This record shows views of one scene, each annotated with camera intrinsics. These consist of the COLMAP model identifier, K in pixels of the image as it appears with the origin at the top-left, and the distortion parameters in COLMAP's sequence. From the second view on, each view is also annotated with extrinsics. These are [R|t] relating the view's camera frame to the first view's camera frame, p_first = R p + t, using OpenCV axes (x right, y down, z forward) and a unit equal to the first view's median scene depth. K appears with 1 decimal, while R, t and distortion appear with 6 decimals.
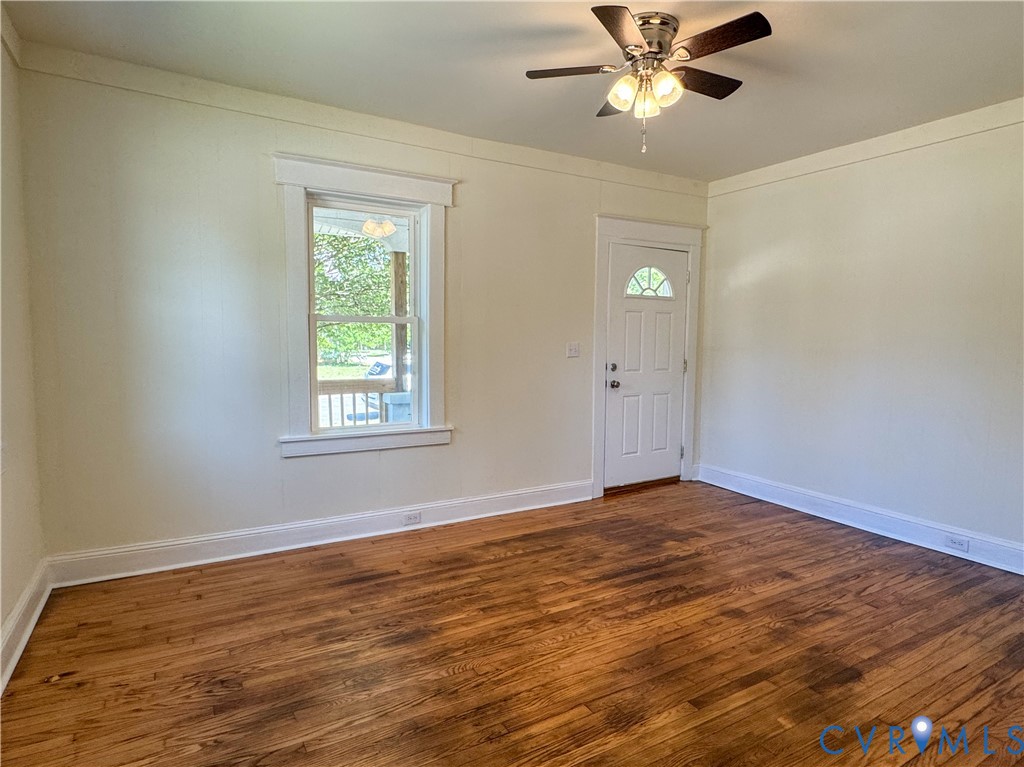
lens RADIAL K [[598.9, 0, 512.2], [0, 598.9, 378.9], [0, 0, 1]] dist [-0.001877, 0.003643]
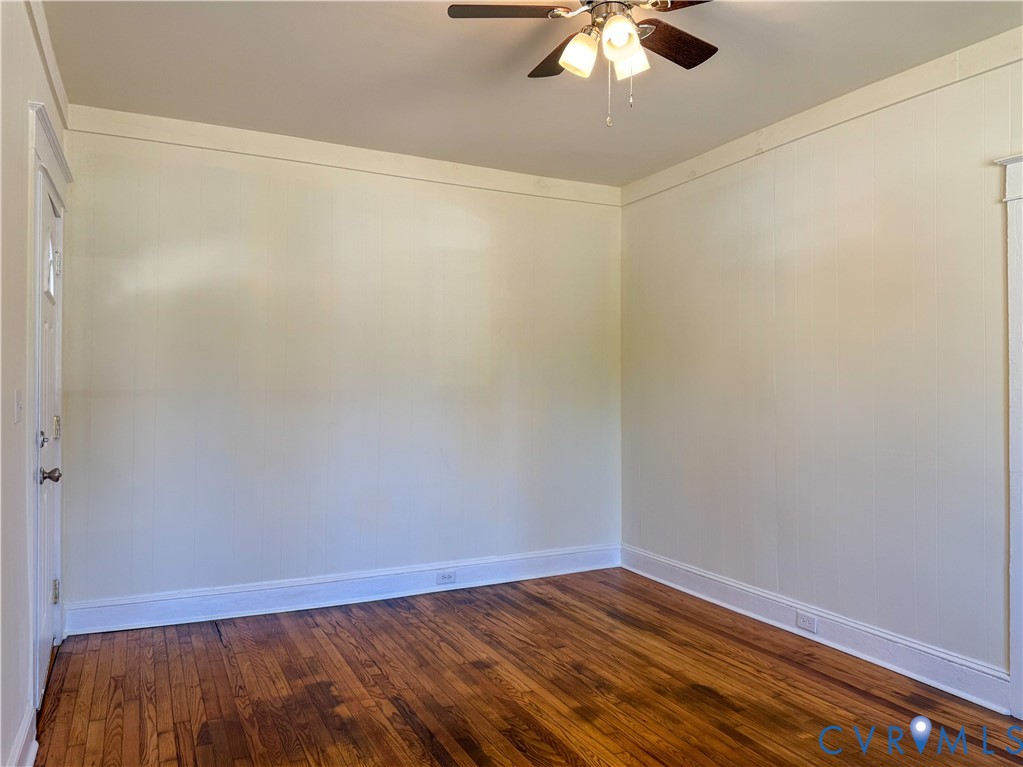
lens RADIAL K [[763.4, 0, 514.6], [0, 763.4, 384.5], [0, 0, 1]] dist [0.015818, -0.011290]
pose [[0.068932, -0.024405, 0.997323, -0.553326], [0.073119, 0.997136, 0.019347, -0.069001], [-0.994938, 0.071590, 0.070519, 0.822496]]
